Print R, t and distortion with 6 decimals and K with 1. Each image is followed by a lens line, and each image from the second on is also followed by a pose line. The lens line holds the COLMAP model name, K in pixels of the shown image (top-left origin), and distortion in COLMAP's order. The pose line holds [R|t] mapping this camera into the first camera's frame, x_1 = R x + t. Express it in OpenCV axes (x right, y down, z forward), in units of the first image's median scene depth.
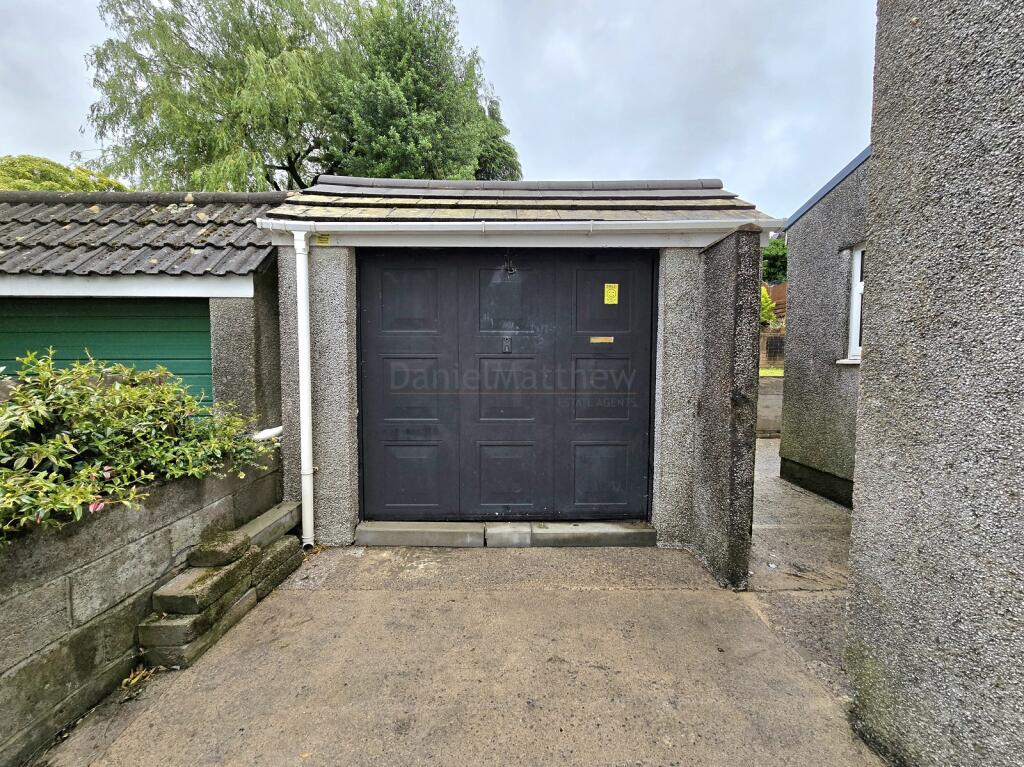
lens RADIAL K [[420.4, 0, 512.0], [0, 420.4, 383.5], [0, 0, 1]] dist [-0.002645, -0.000272]
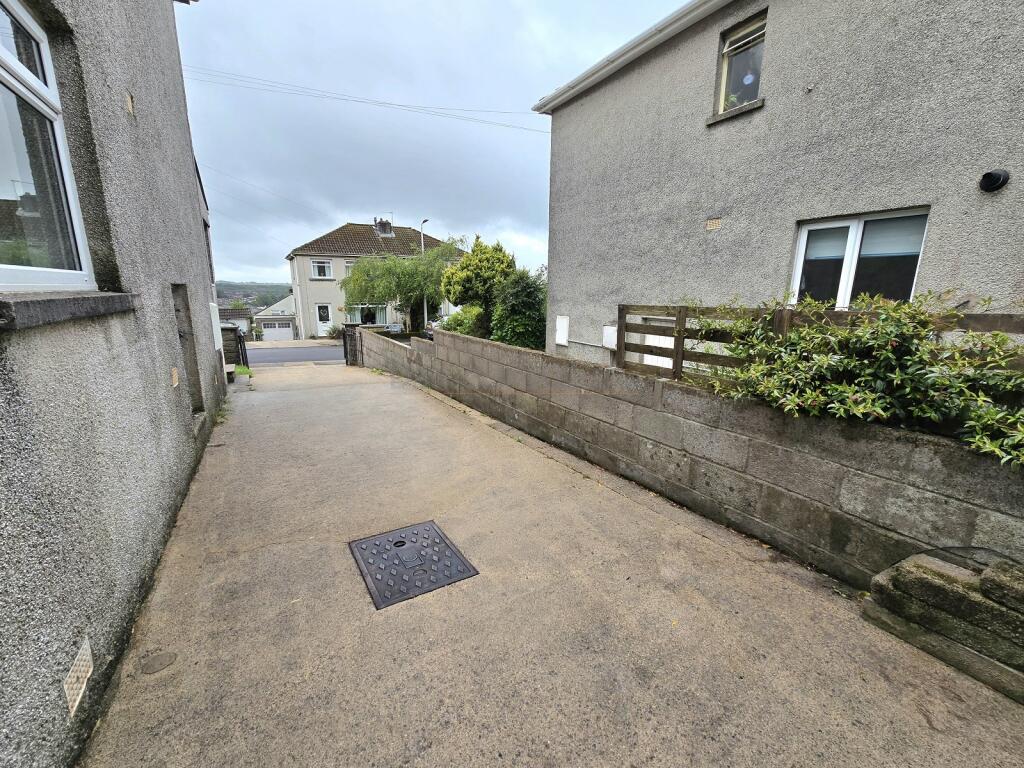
lens RADIAL K [[420.4, 0, 512.0], [0, 420.4, 384.0], [0, 0, 1]] dist [-0.002645, -0.000272]
pose [[-0.863773, 0.097758, -0.494307, 0.370717], [-0.038996, 0.965088, 0.259006, -0.069999], [0.502370, 0.242999, -0.829805, 1.305644]]
